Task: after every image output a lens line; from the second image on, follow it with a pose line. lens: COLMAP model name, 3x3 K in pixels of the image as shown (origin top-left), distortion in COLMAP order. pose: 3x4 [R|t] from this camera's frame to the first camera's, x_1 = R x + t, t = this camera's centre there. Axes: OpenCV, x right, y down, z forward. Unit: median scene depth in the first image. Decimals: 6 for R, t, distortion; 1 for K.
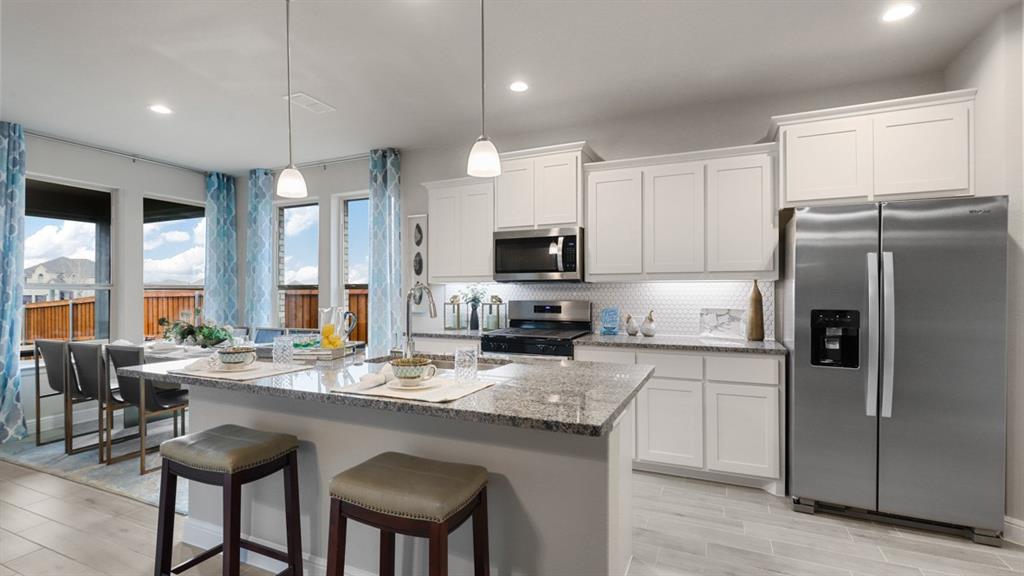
lens RADIAL K [[462.9, 0, 508.8], [0, 462.9, 292.7], [0, 0, 1]] dist [-0.001858, -0.000491]
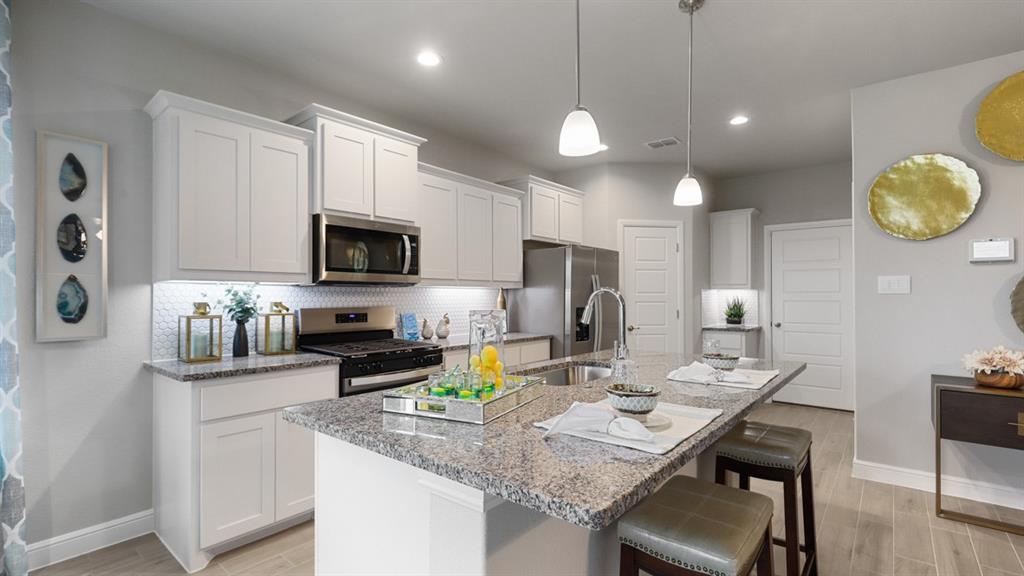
lens RADIAL K [[462.9, 0, 508.8], [0, 462.9, 292.7], [0, 0, 1]] dist [-0.001858, -0.000491]
pose [[0.263476, 0.002280, 0.964663, -0.635110], [-0.006204, 0.999981, -0.000669, -0.009996], [-0.964646, -0.005809, 0.263485, 0.519587]]
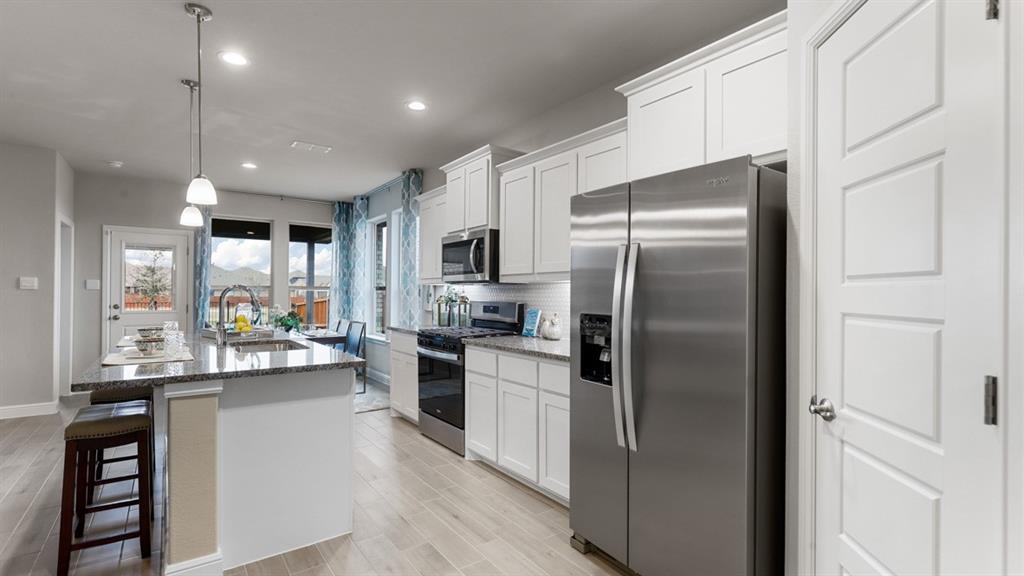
lens RADIAL K [[462.9, 0, 508.8], [0, 462.9, 292.7], [0, 0, 1]] dist [-0.001858, -0.000491]
pose [[0.875813, 0.003894, -0.482634, 0.617423], [-0.005554, 0.999983, -0.002010, 0.000161], [0.482618, 0.004441, 0.875820, 0.119324]]
